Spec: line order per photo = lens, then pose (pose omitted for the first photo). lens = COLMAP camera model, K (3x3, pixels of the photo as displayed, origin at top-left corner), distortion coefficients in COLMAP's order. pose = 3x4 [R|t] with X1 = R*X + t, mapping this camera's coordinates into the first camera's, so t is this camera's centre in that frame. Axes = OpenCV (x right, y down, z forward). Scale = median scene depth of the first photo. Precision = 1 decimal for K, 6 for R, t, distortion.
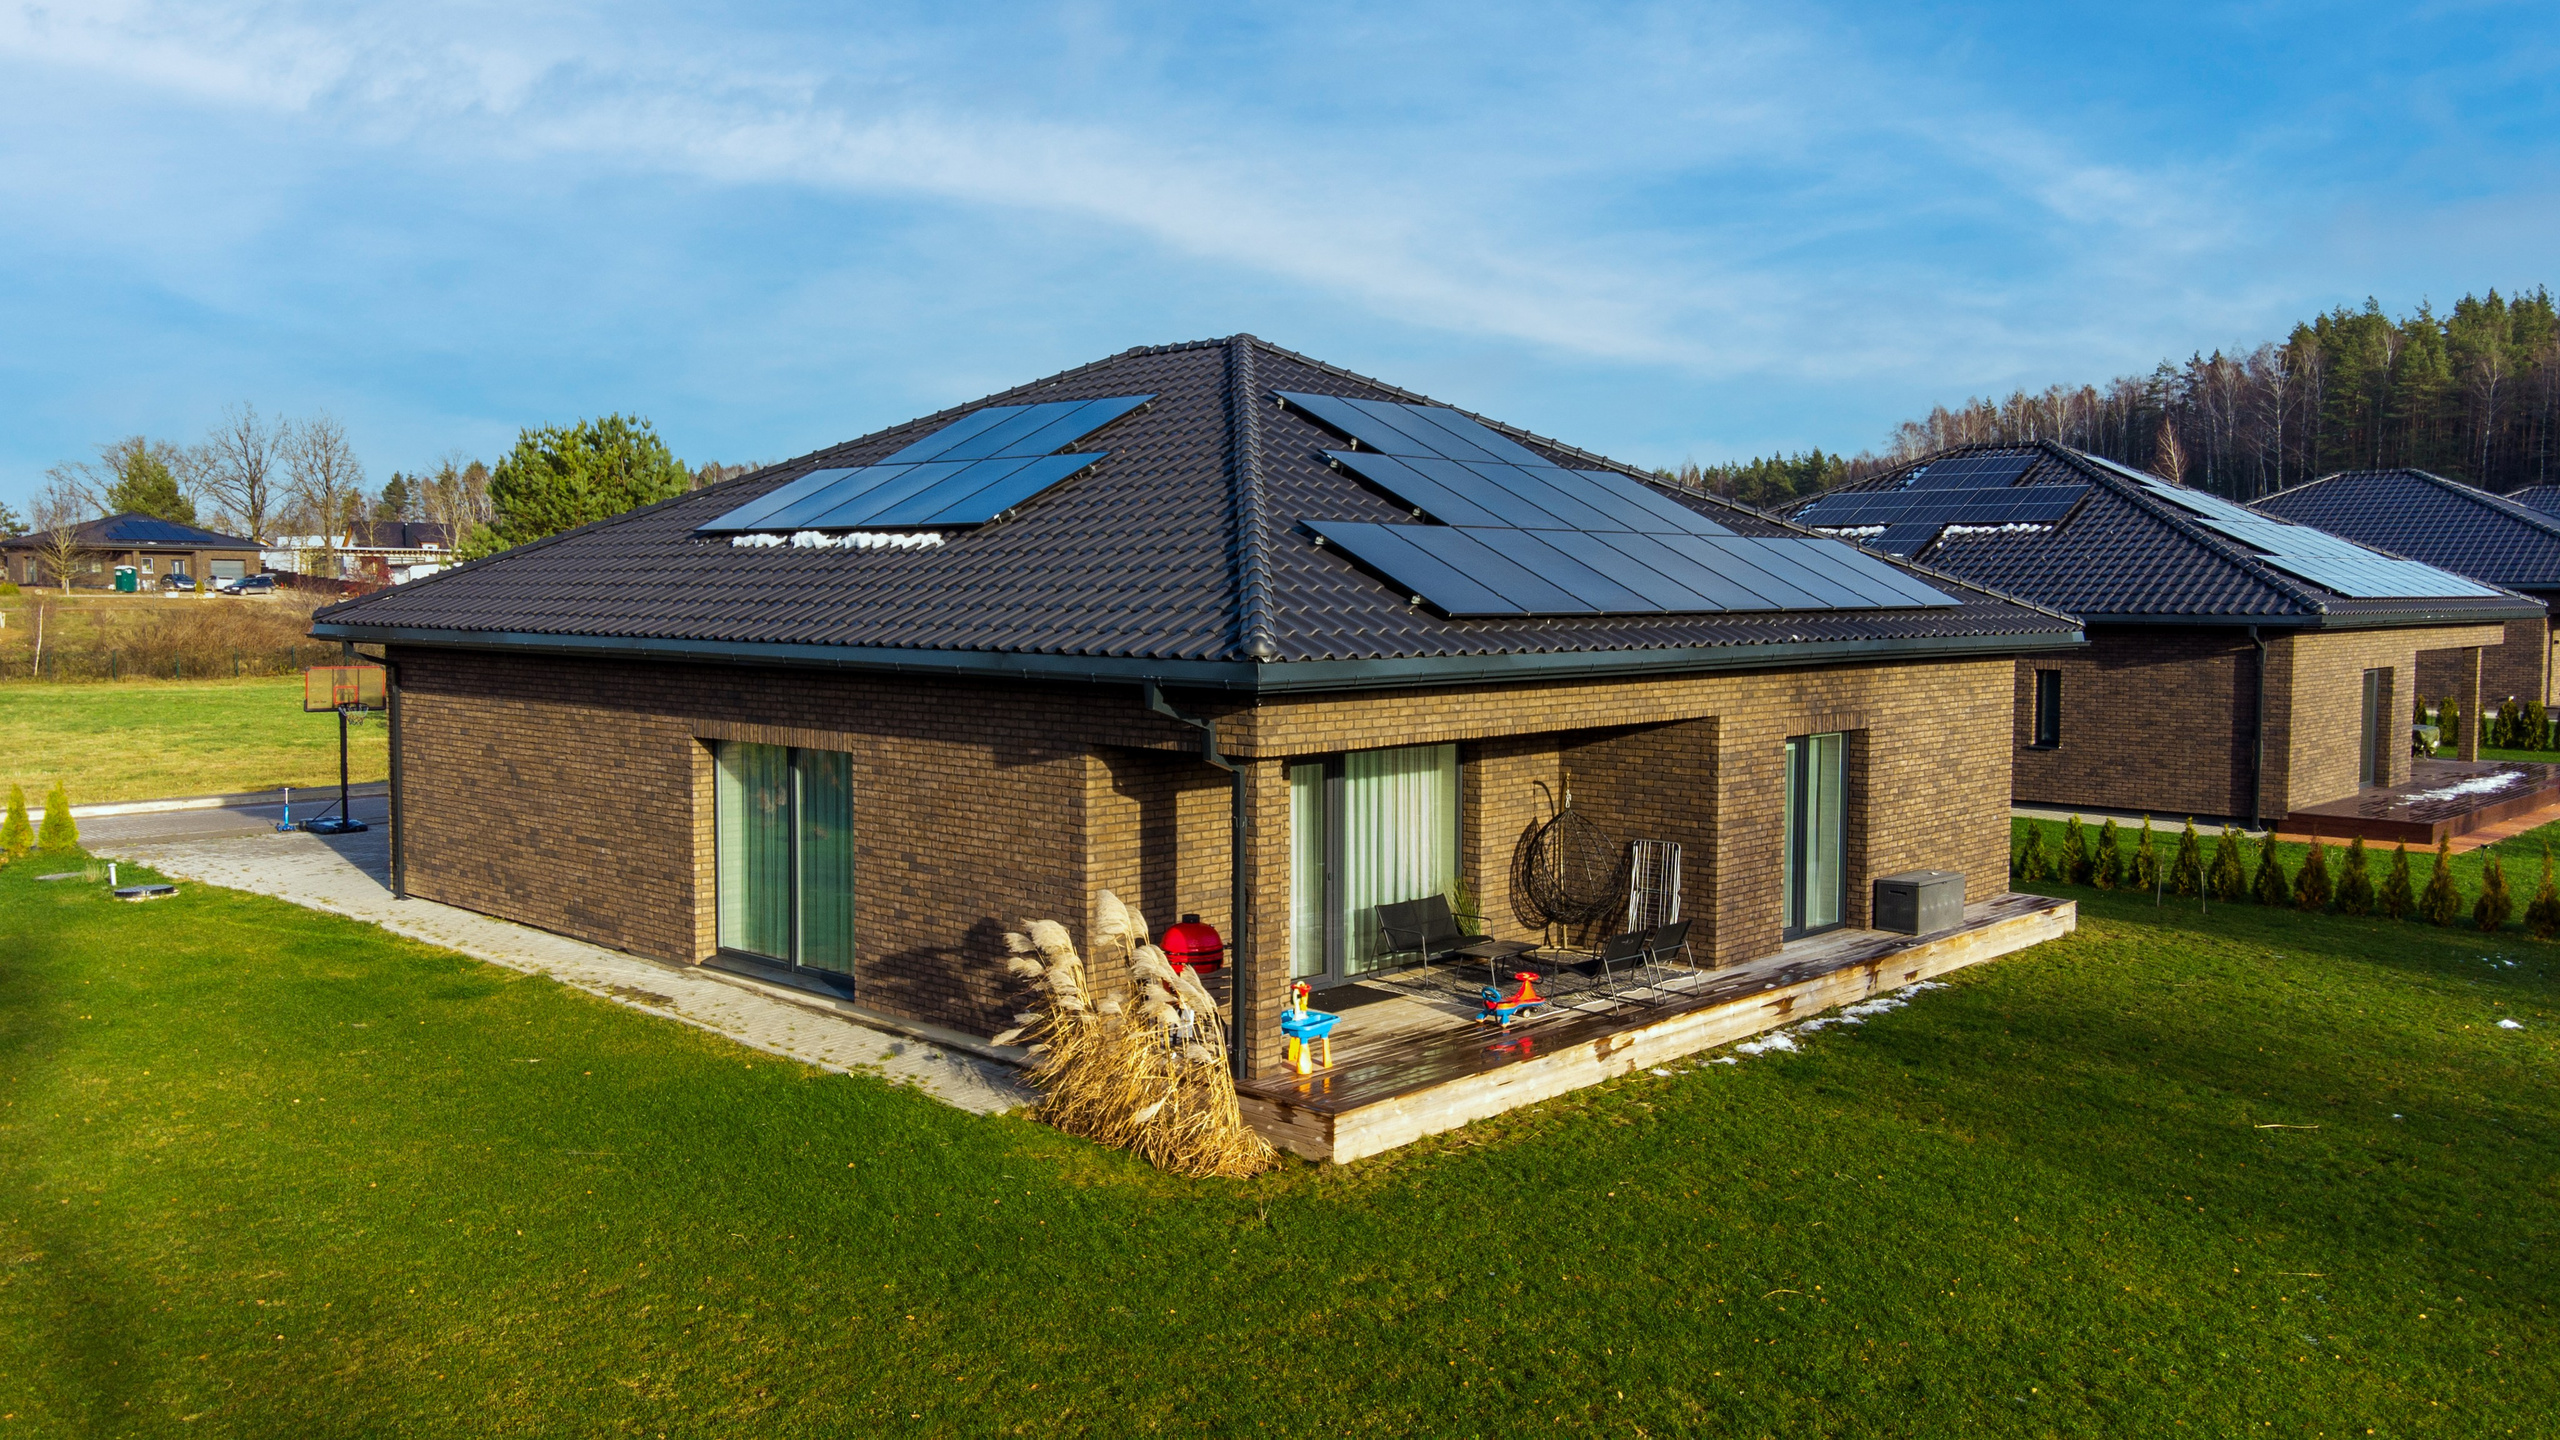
lens RADIAL K [[1937.2, 0, 1276.1], [0, 1937.2, 722.2], [0, 0, 1]] dist [0.020737, 0.089413]
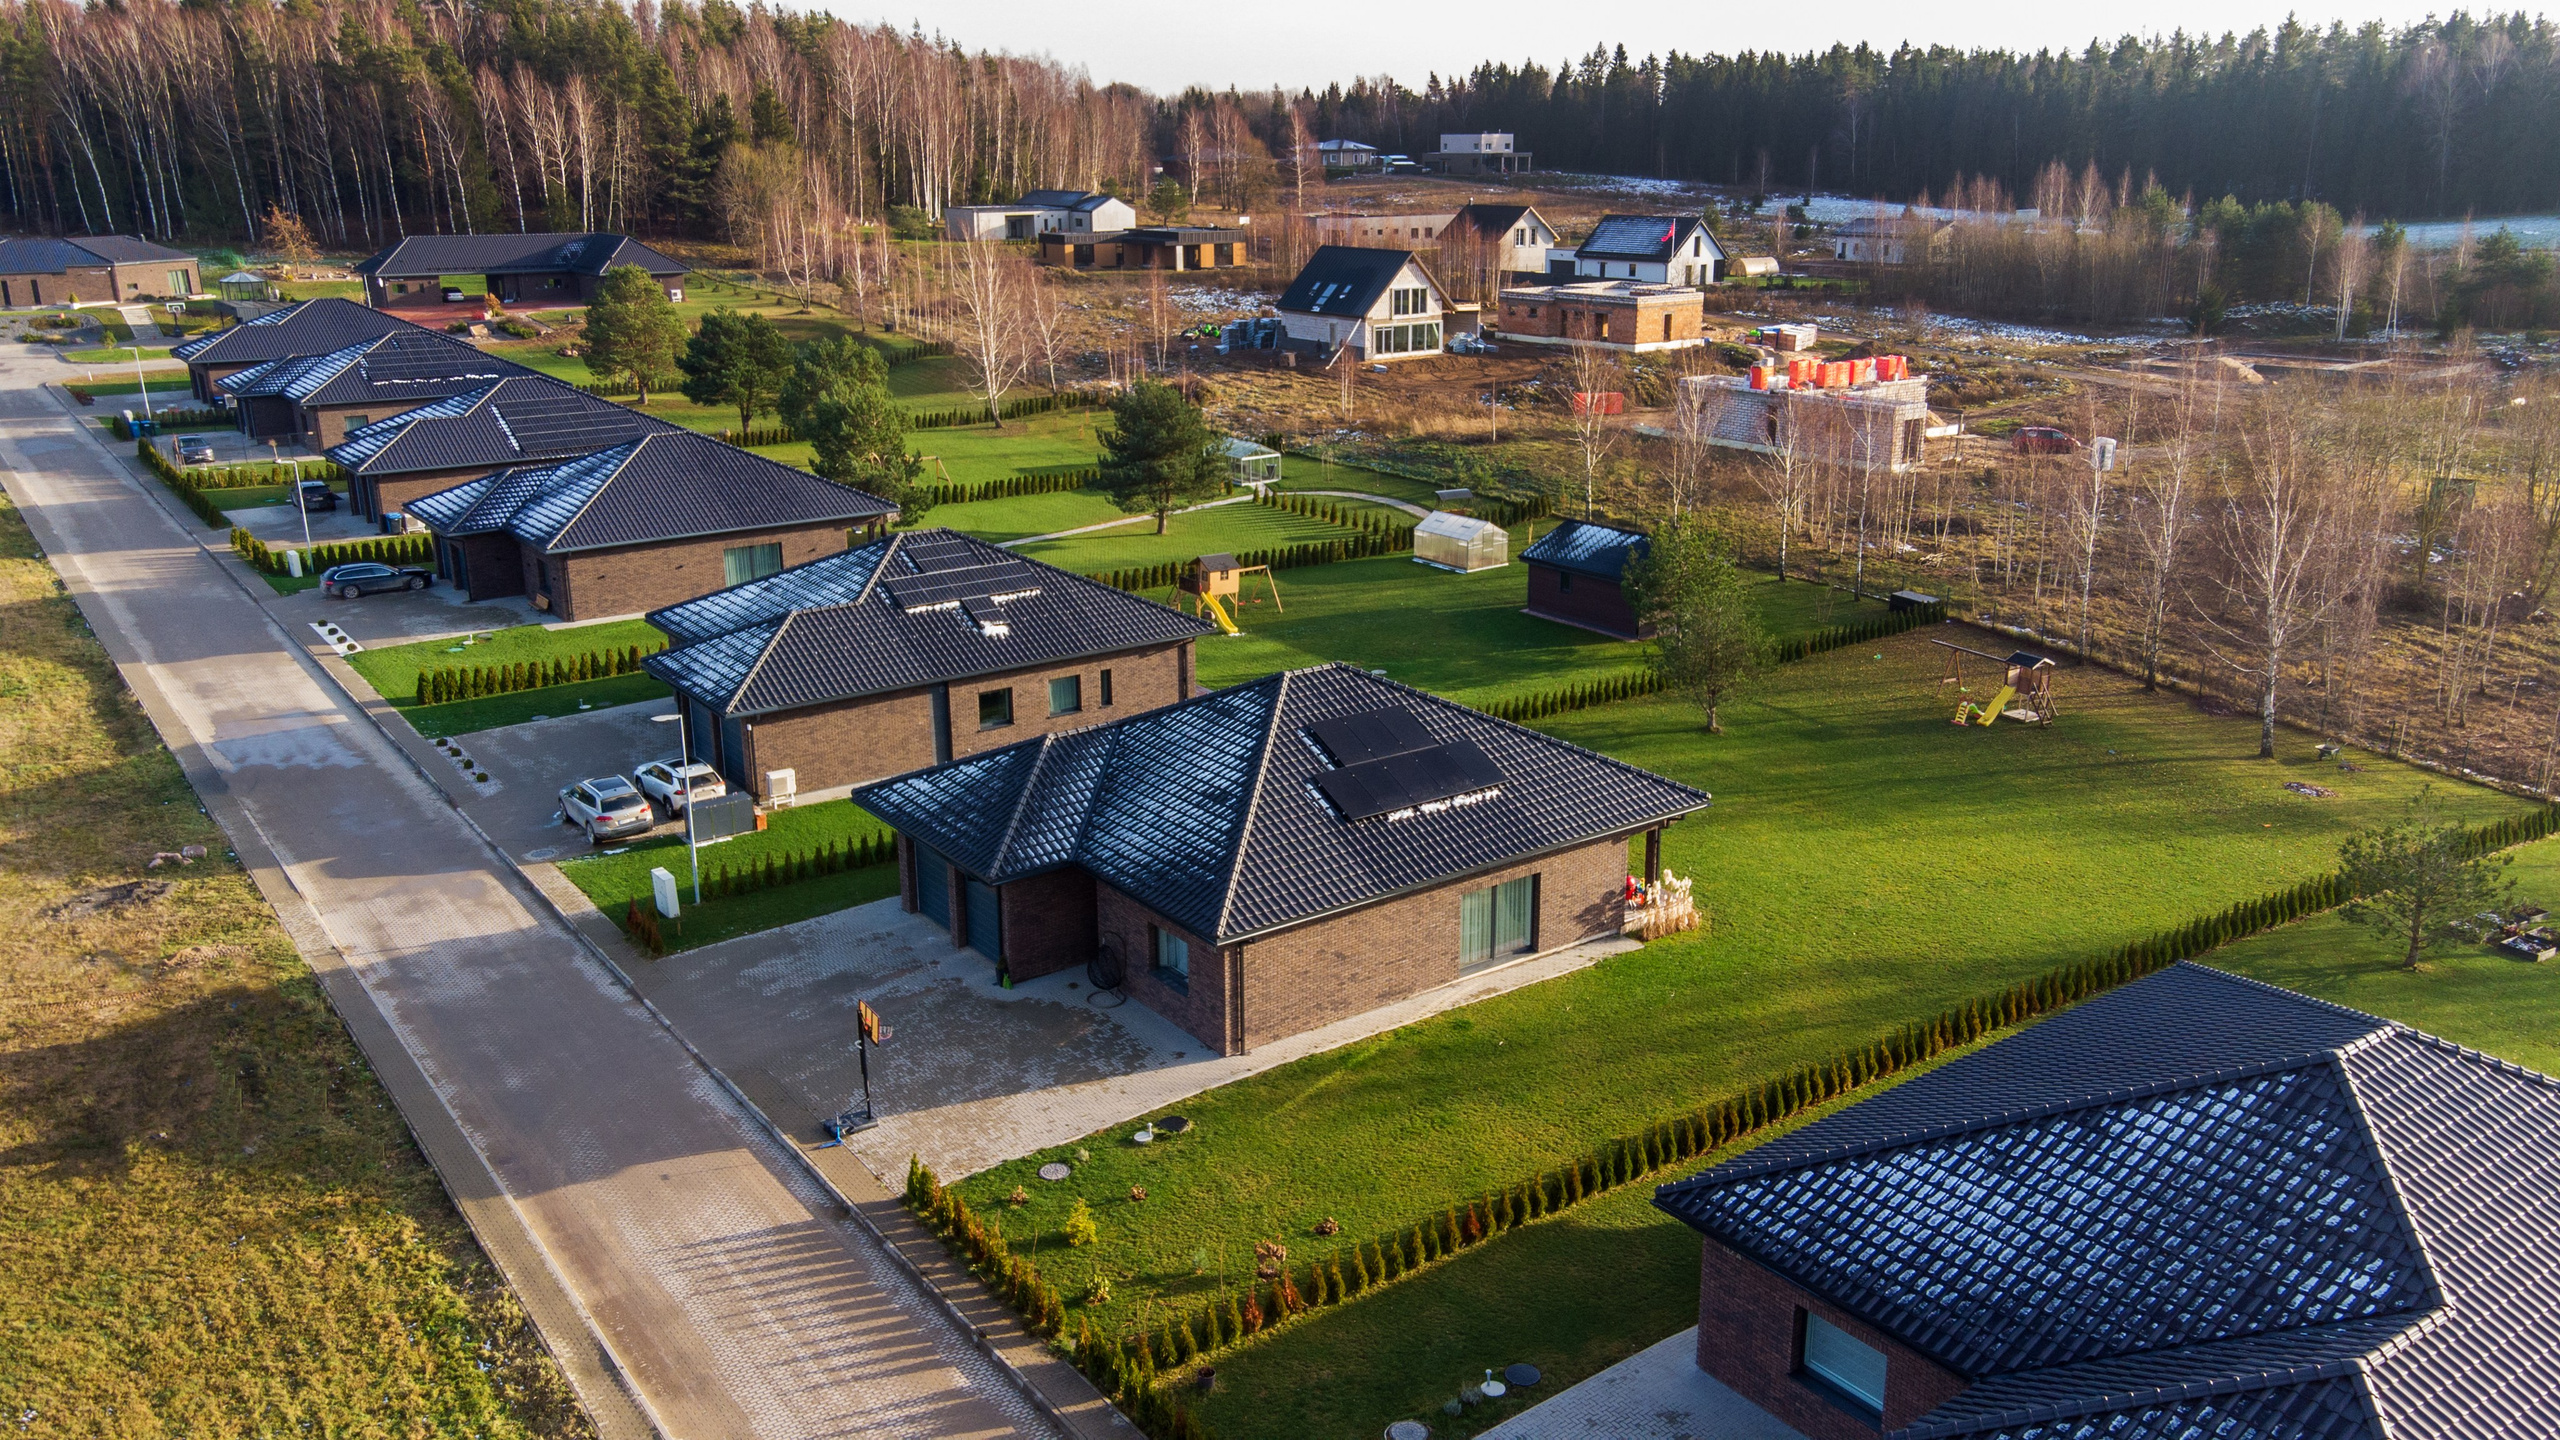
lens RADIAL K [[1937.2, 0, 1276.1], [0, 1937.2, 722.2], [0, 0, 1]] dist [0.020737, 0.089413]
pose [[0.186659, -0.286127, 0.939835, -1.120865], [0.074246, 0.958021, 0.276917, -0.390757], [-0.979615, 0.018090, 0.200067, 0.307280]]
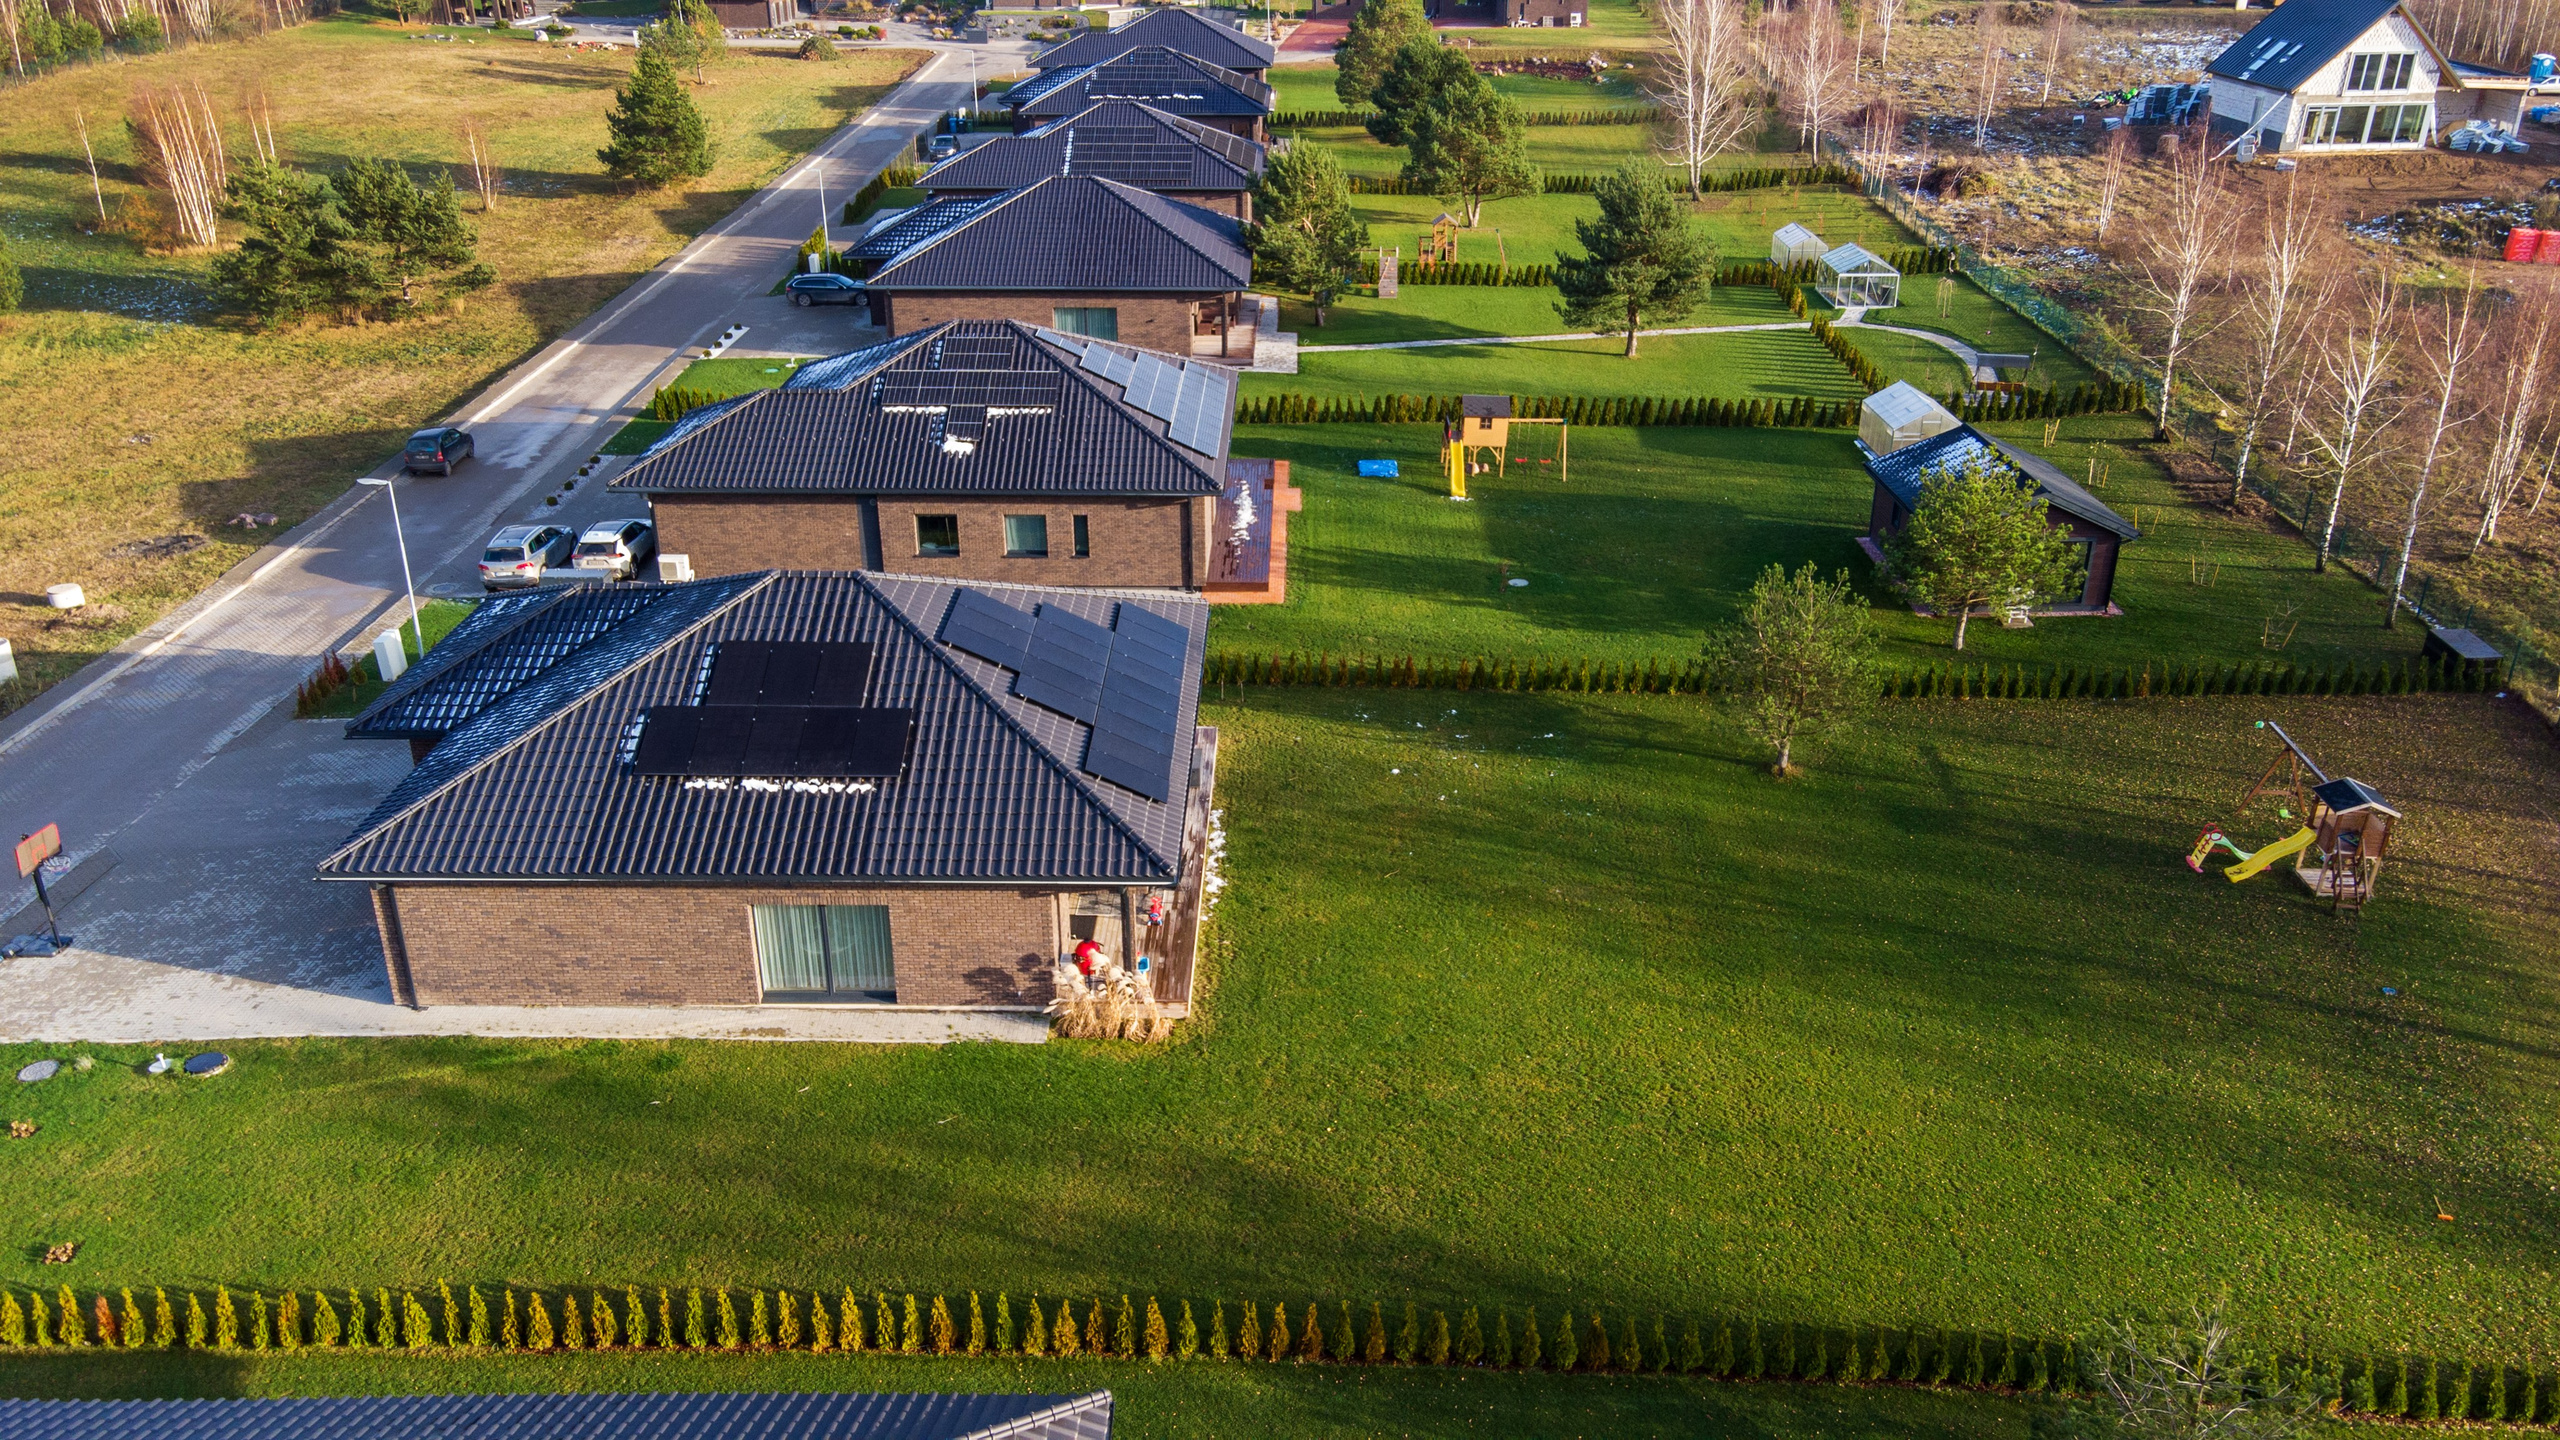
lens RADIAL K [[1937.2, 0, 1276.1], [0, 1937.2, 722.2], [0, 0, 1]] dist [0.020737, 0.089413]
pose [[0.735797, -0.281500, 0.615923, -0.449584], [0.047497, 0.928723, 0.367721, -0.362476], [-0.675535, -0.241313, 0.696722, -0.287213]]
